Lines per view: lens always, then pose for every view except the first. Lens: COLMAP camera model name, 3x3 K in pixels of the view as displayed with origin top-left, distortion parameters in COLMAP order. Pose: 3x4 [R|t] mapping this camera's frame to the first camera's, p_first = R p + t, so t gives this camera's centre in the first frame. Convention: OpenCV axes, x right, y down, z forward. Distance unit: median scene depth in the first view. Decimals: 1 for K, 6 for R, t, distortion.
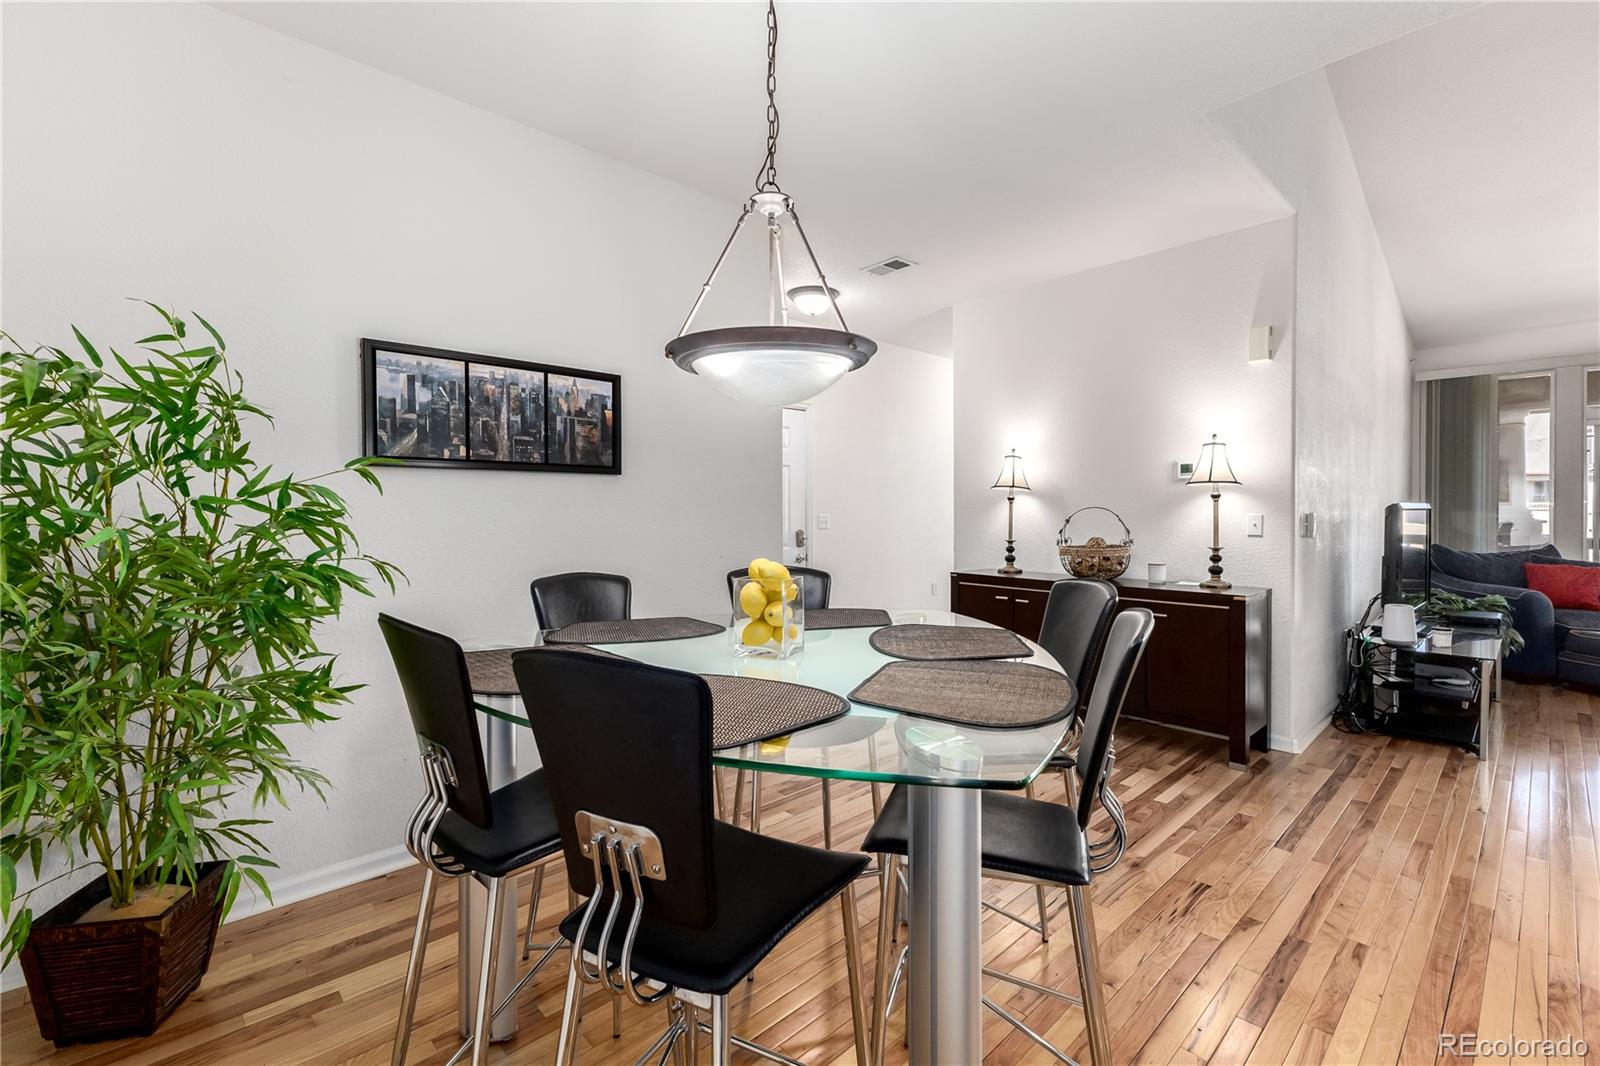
lens RADIAL K [[690.0, 0, 833.0], [0, 690.0, 512.8], [0, 0, 1]] dist [0.013753, -0.003869]
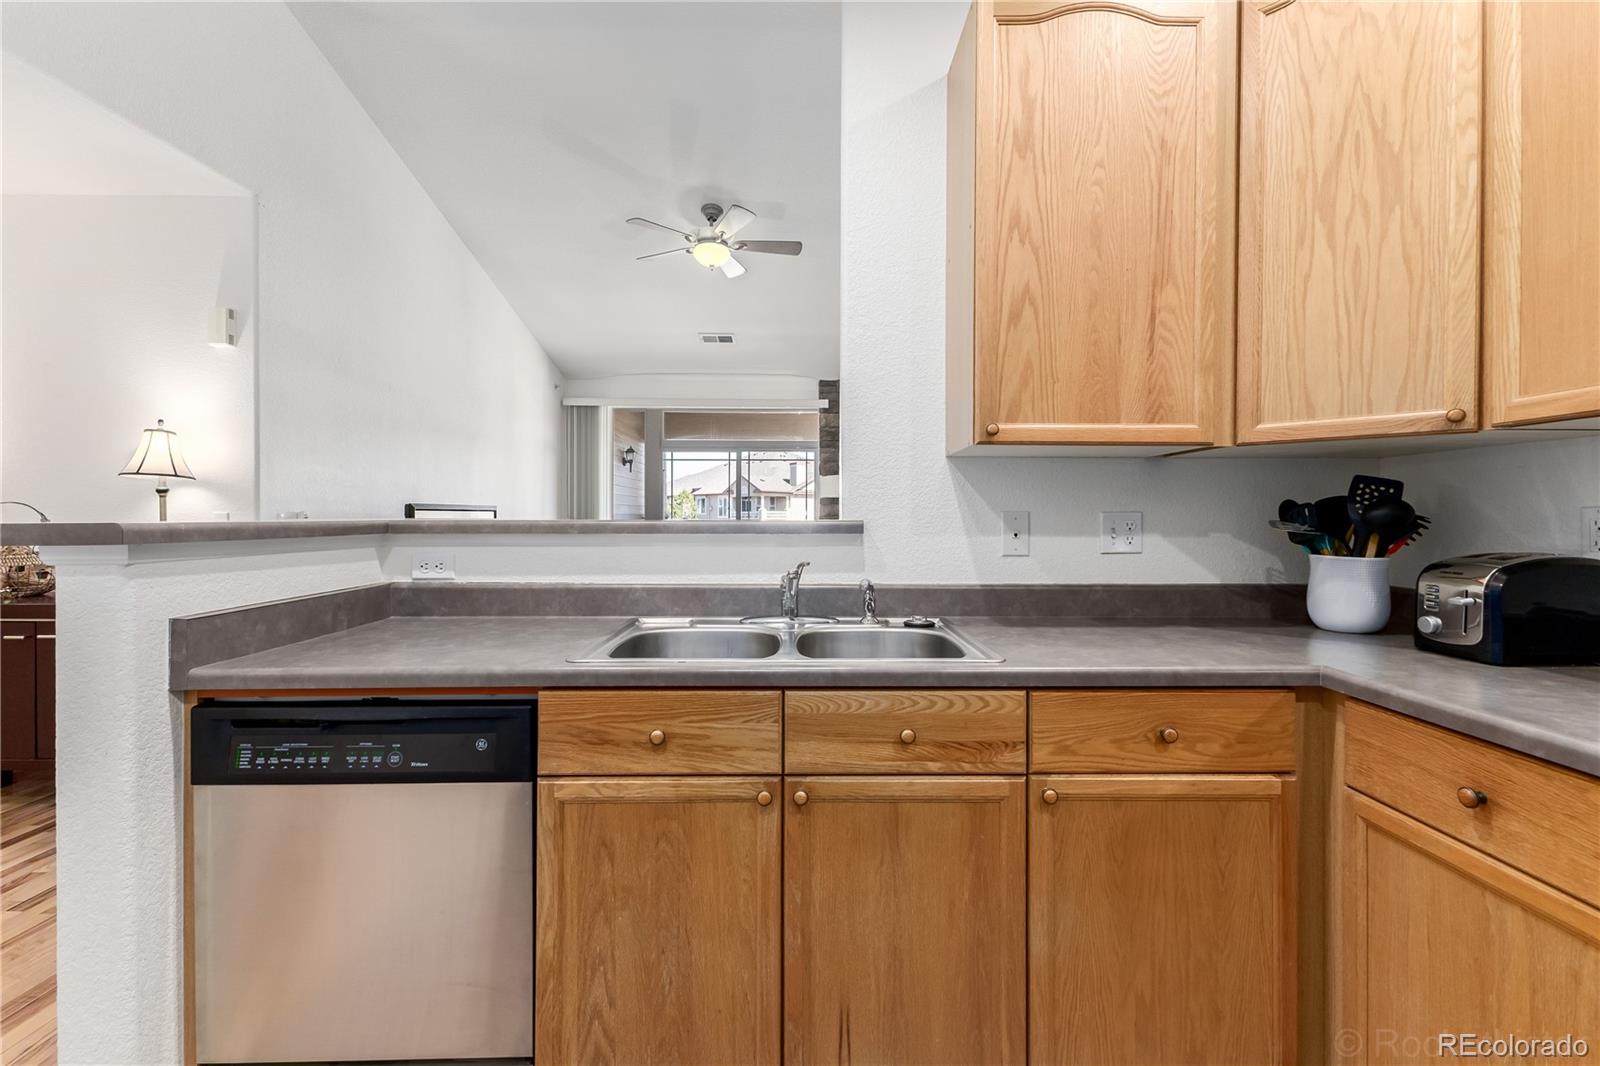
lens RADIAL K [[690.0, 0, 811.7], [0, 690.0, 521.4], [0, 0, 1]] dist [0.013753, -0.003869]
pose [[0.671277, 0.004490, 0.741193, 0.613188], [-0.013992, 0.999880, 0.006616, -0.004245], [-0.741075, -0.014812, 0.671259, -0.262202]]
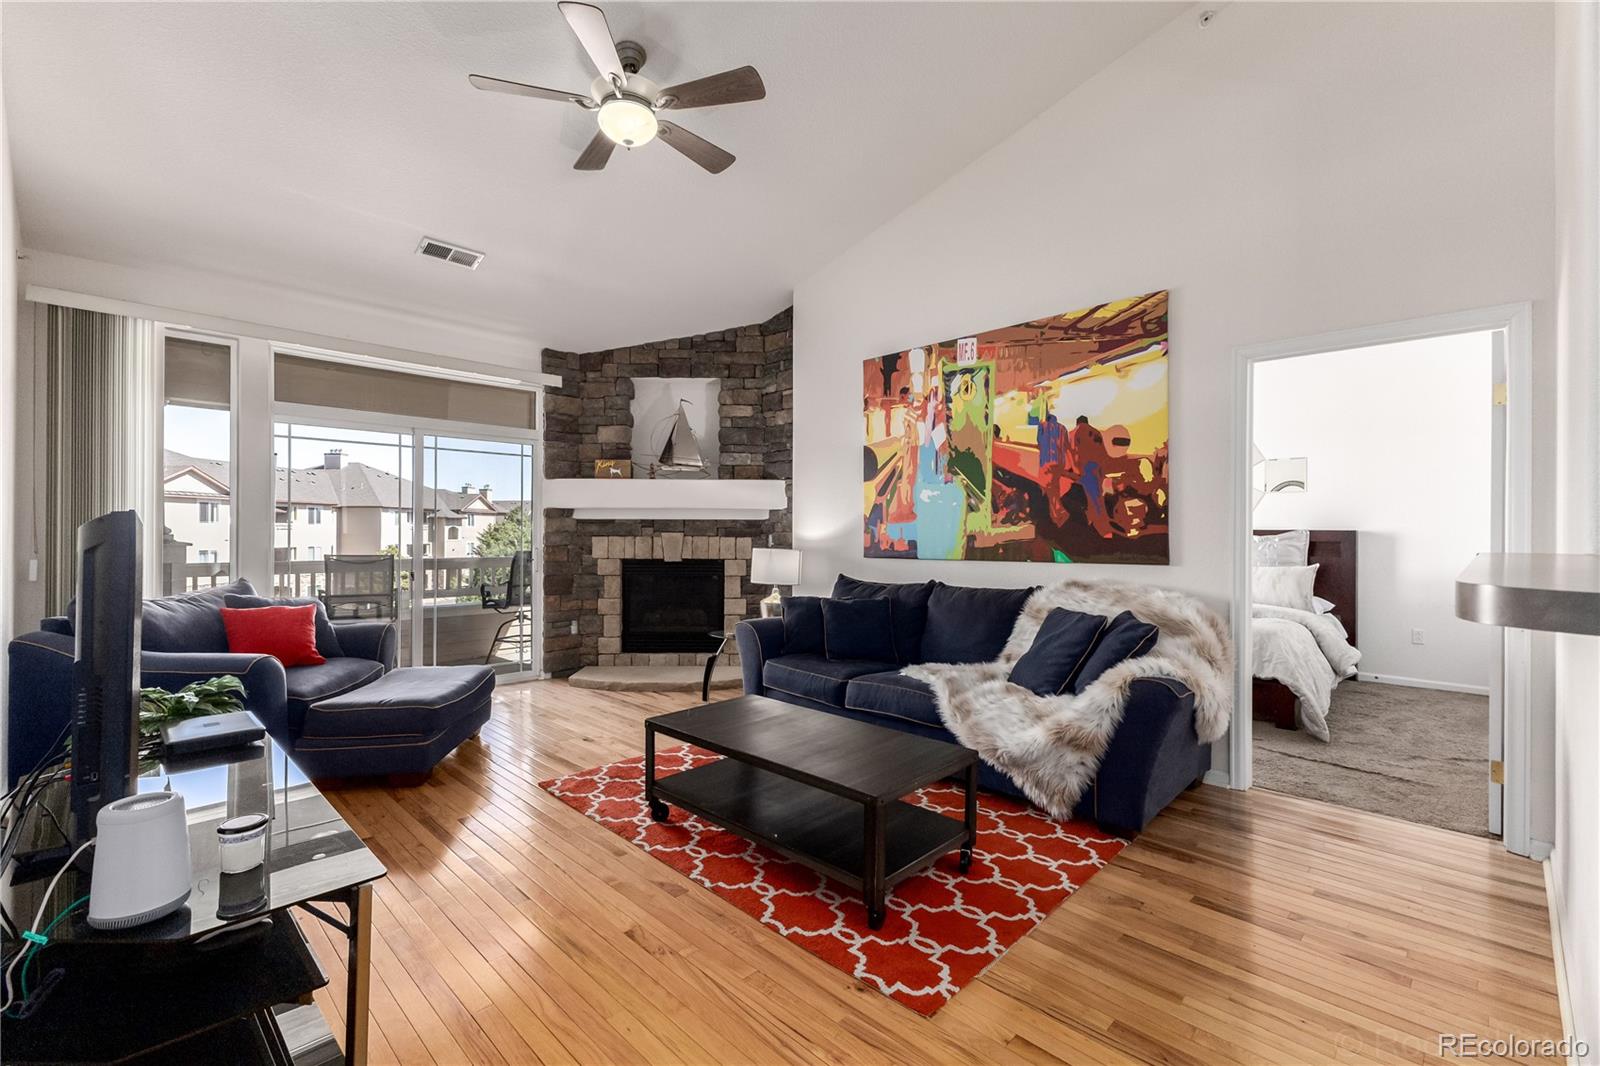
lens RADIAL K [[690.0, 0, 804.7], [0, 690.0, 528.6], [0, 0, 1]] dist [0.013753, -0.003869]
pose [[-0.038704, 0.008643, 0.999213, 0.624422], [-0.010895, 0.999900, -0.009071, -0.010943], [-0.999191, -0.011237, -0.038606, 0.950803]]
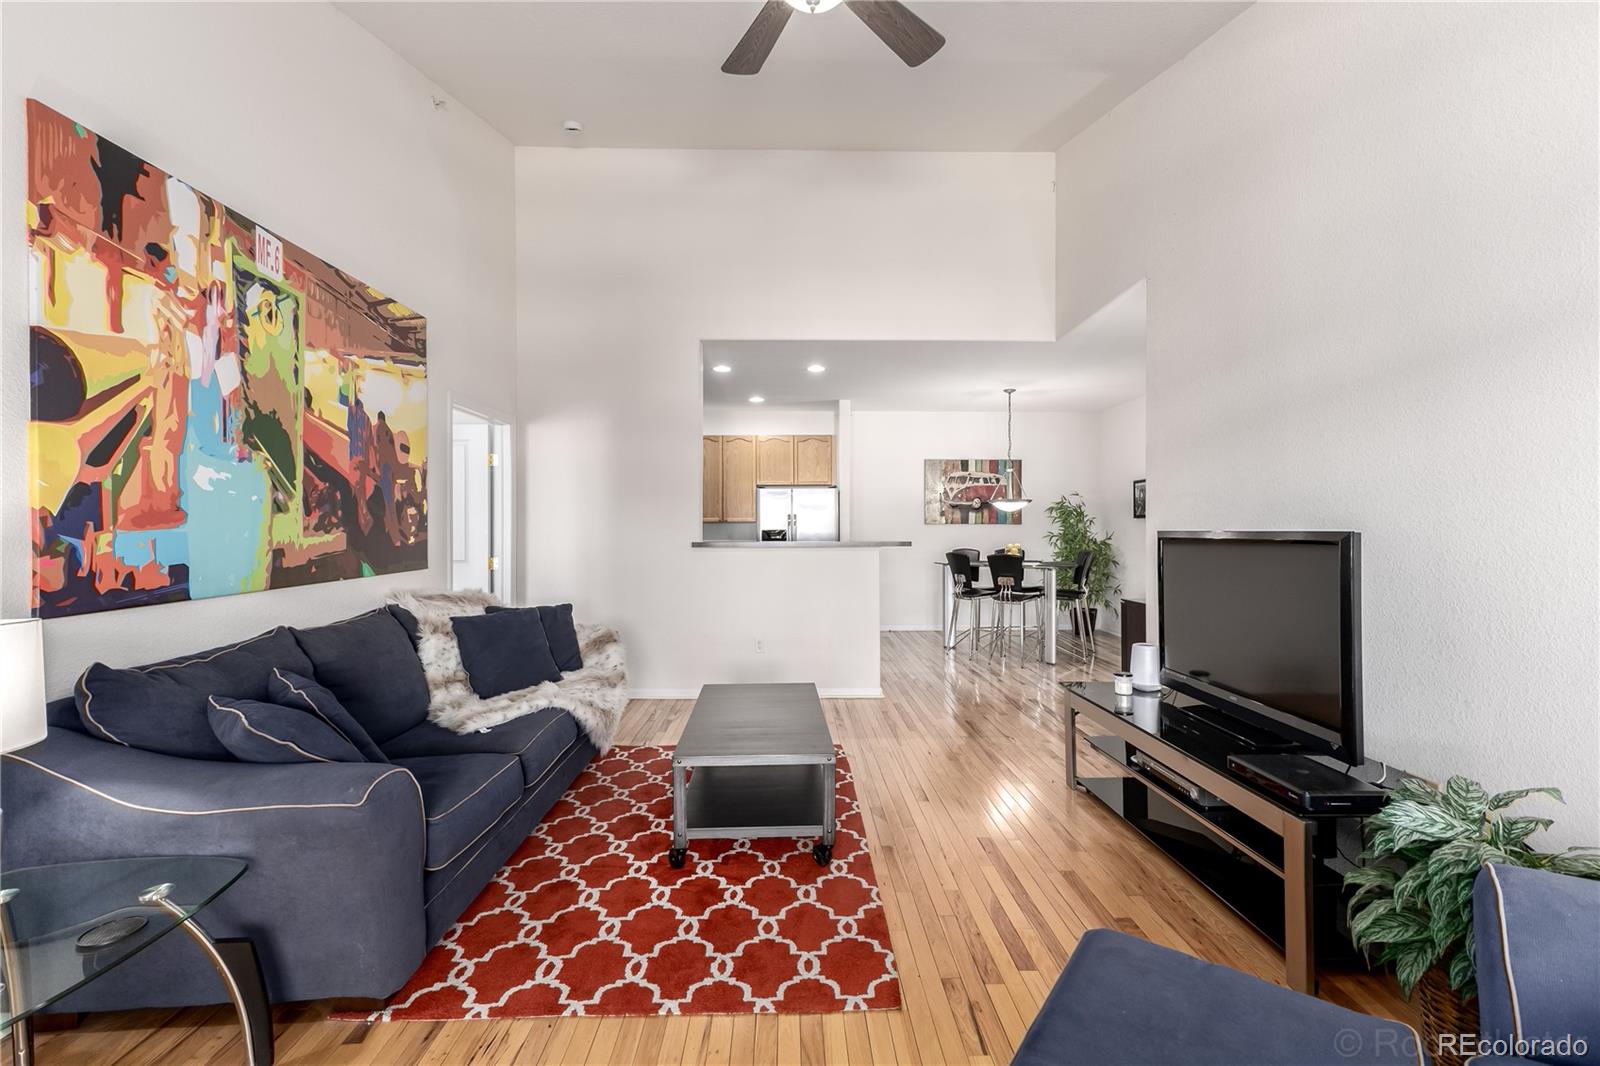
lens RADIAL K [[690.0, 0, 808.3], [0, 690.0, 525.7], [0, 0, 1]] dist [0.013753, -0.003869]
pose [[-0.667583, 0.005553, -0.744515, 2.476658], [0.013639, 0.999896, -0.004772, -0.033727], [0.744411, -0.013341, -0.667589, 1.781463]]
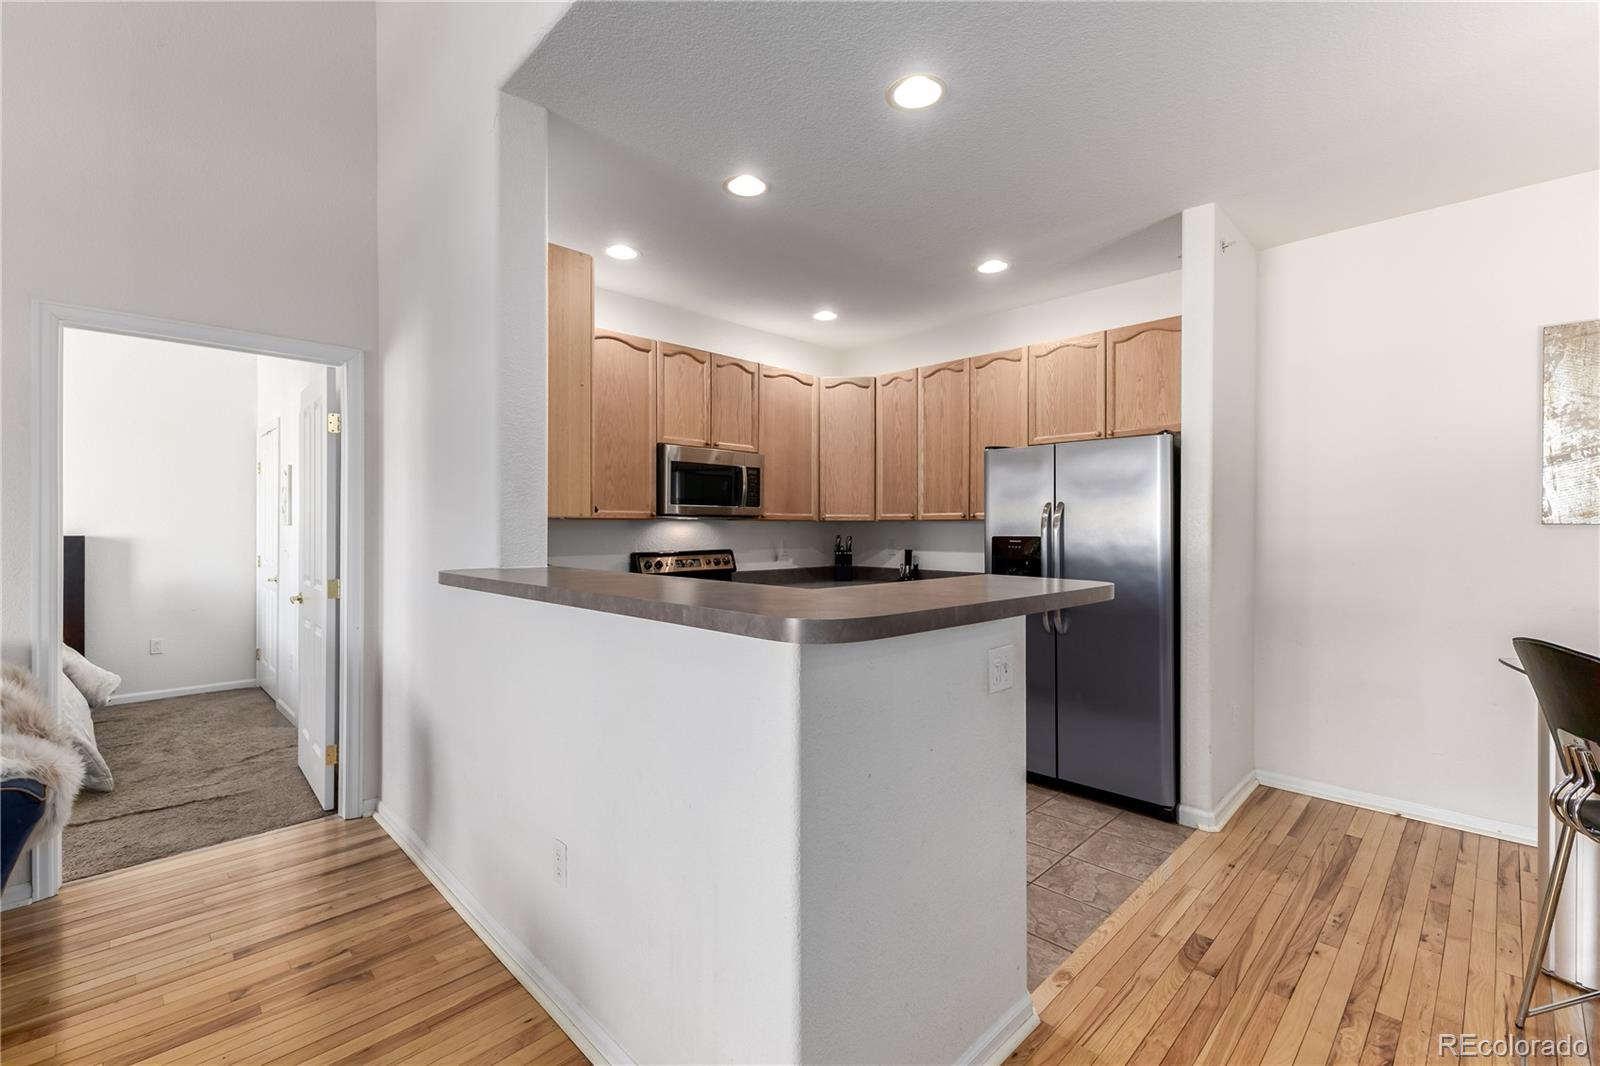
lens RADIAL K [[690.0, 0, 803.5], [0, 690.0, 526.7], [0, 0, 1]] dist [0.013753, -0.003869]
pose [[-0.999751, 0.008154, -0.020759, 0.882901], [0.008294, 0.999944, -0.006631, -0.046675], [0.020704, -0.006802, -0.999763, 1.090912]]
